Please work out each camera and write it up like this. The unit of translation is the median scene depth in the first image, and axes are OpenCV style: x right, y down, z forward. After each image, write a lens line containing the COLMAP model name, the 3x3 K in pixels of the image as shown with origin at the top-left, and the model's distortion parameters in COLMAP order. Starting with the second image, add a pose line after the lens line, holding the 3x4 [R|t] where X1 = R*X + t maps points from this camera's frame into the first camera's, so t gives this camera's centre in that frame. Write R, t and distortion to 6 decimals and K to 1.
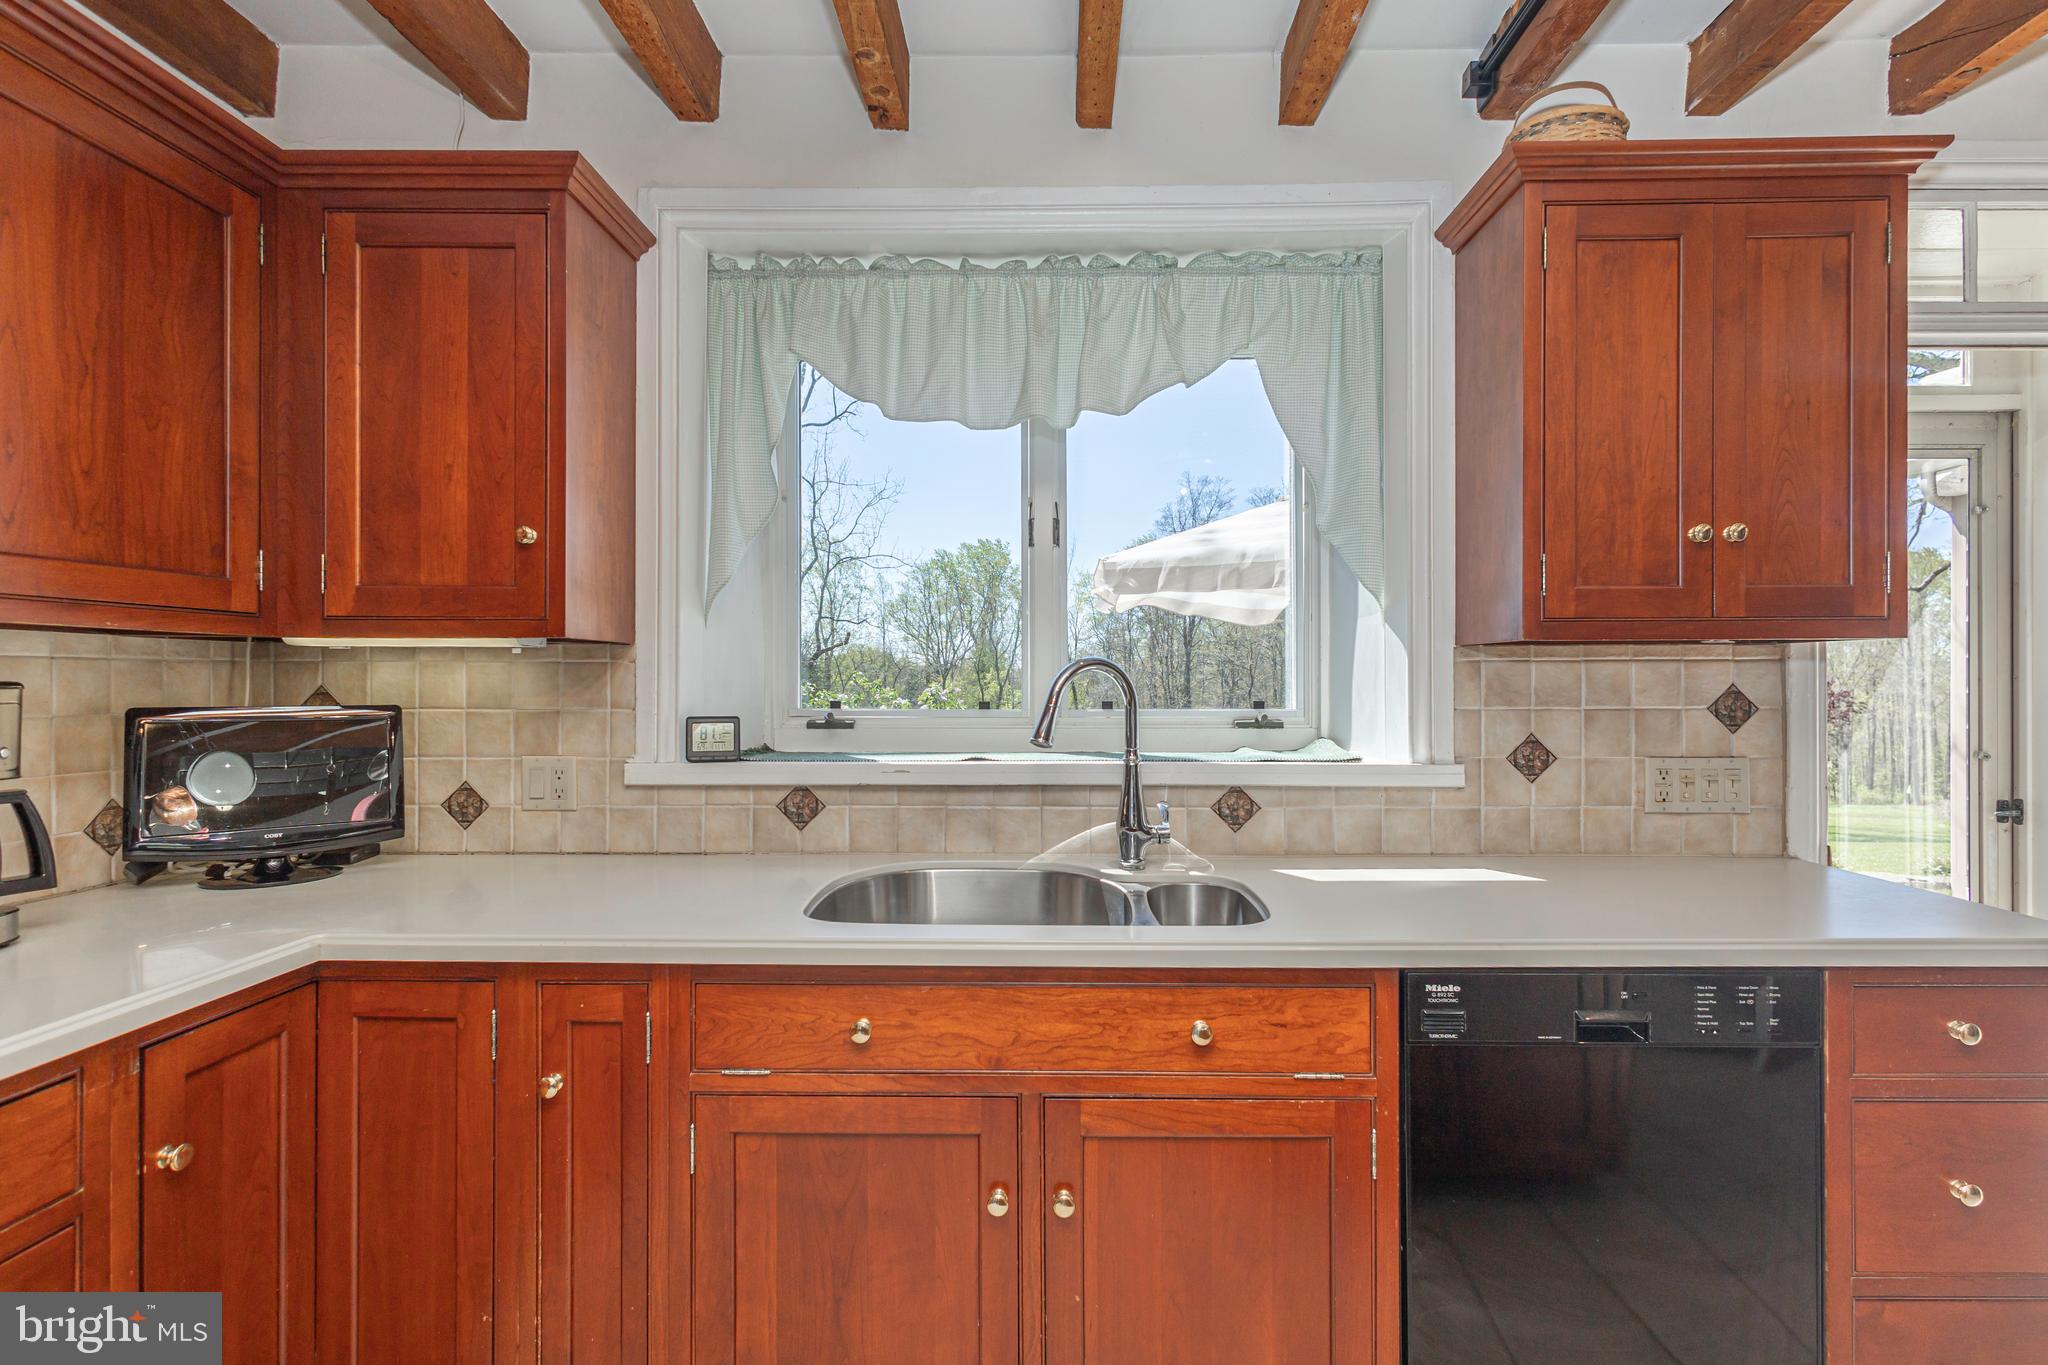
lens RADIAL K [[946.6, 0, 1043.8], [0, 946.6, 679.1], [0, 0, 1]] dist [0.010379, -0.000805]
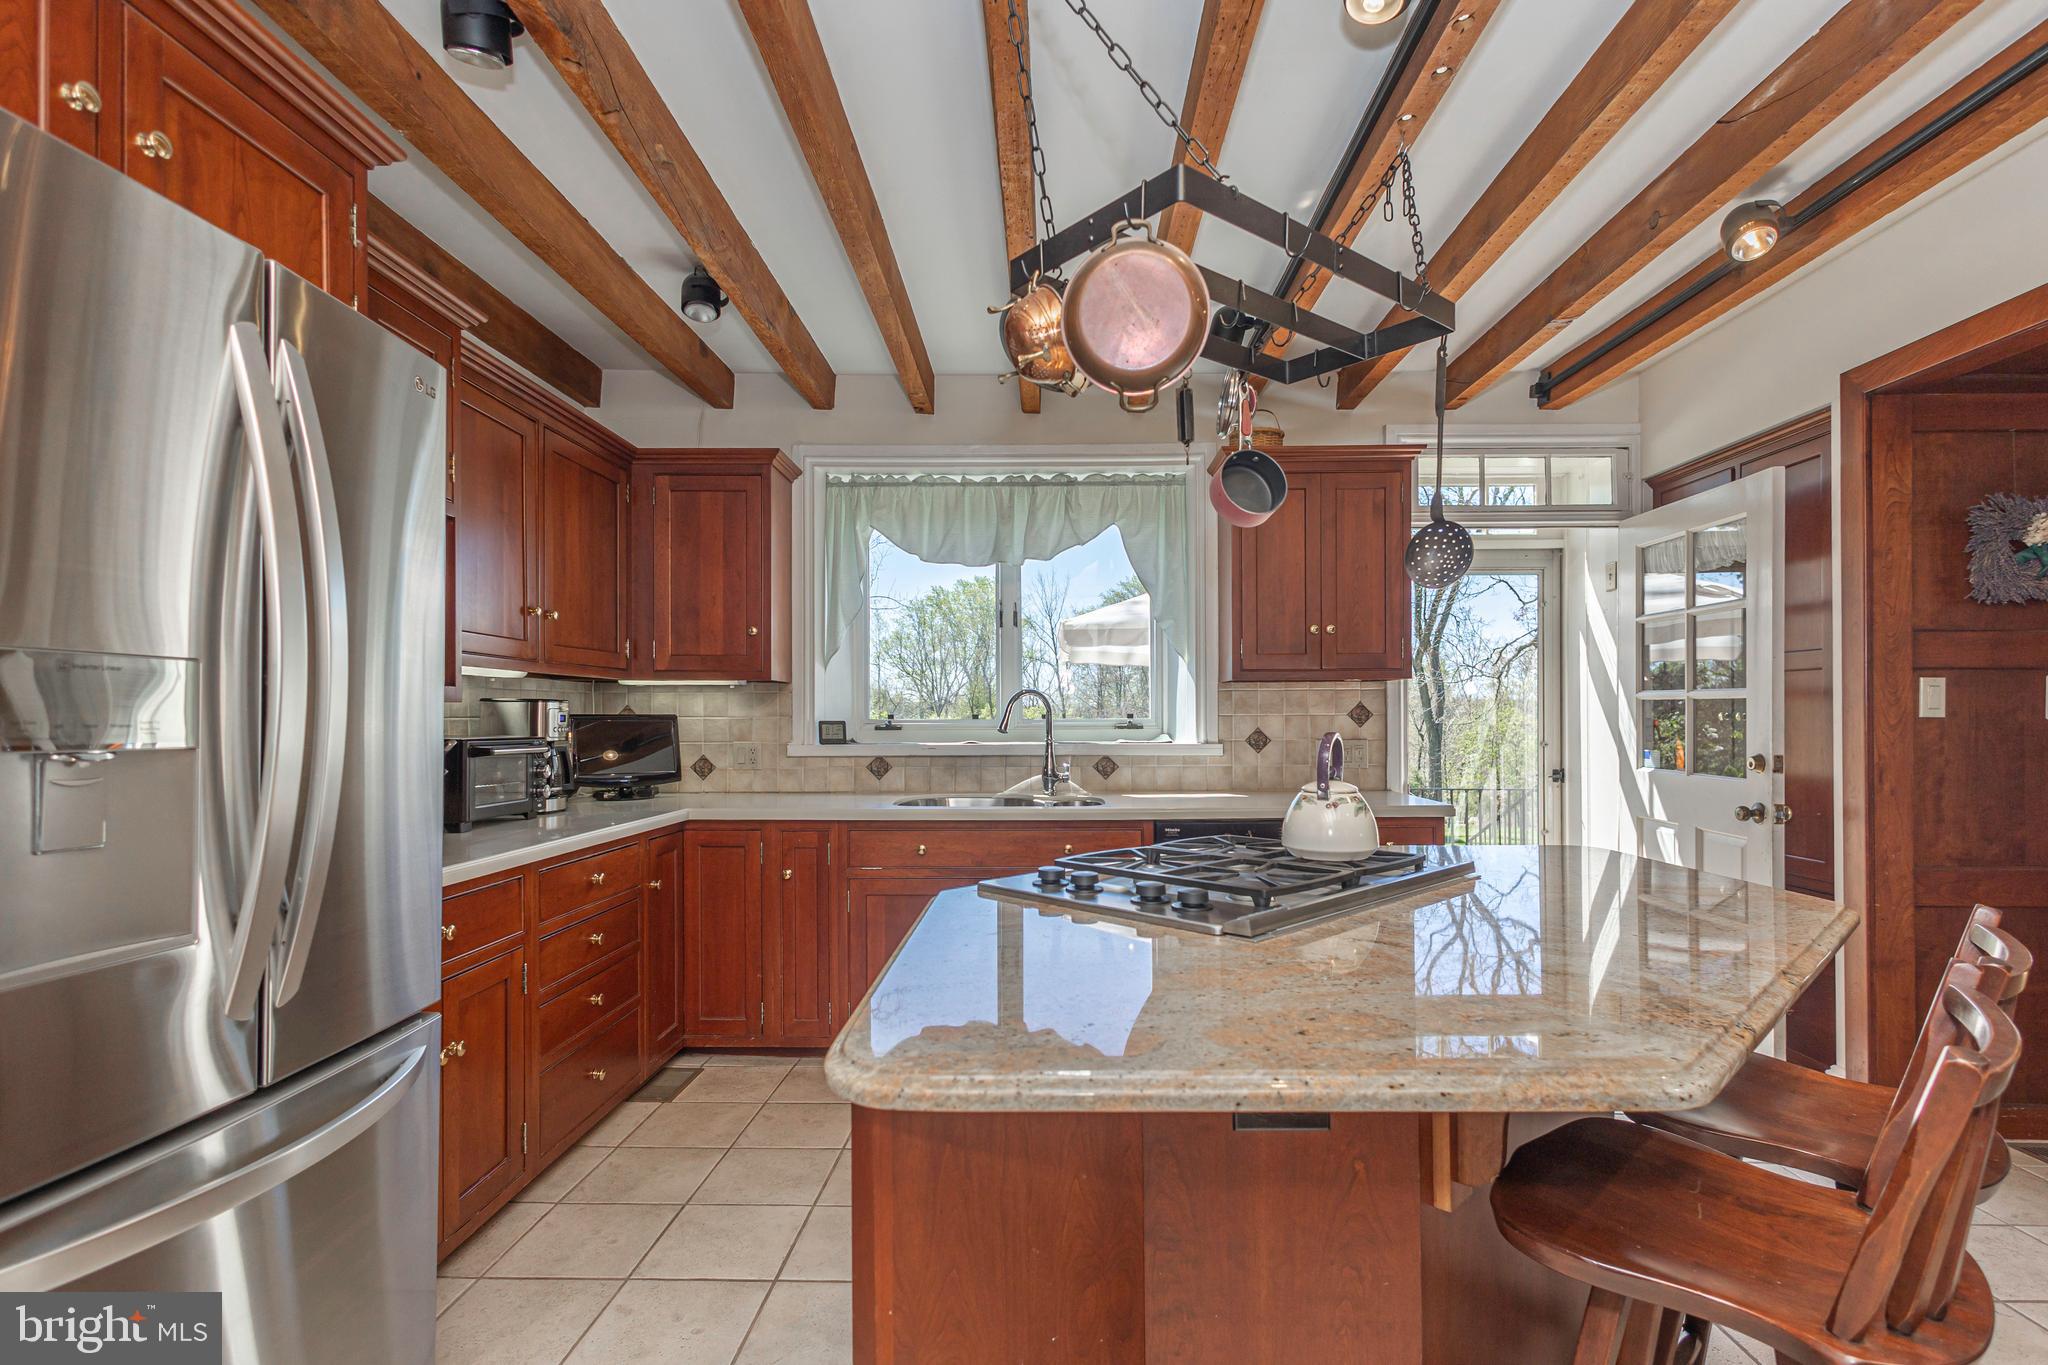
lens RADIAL K [[946.6, 0, 1059.7], [0, 946.6, 714.9], [0, 0, 1]] dist [0.010379, -0.000805]
pose [[0.999738, -0.003858, 0.022568, 0.066188], [0.003872, 0.999992, -0.000576, 0.030989], [-0.022566, 0.000664, 0.999745, -0.926173]]
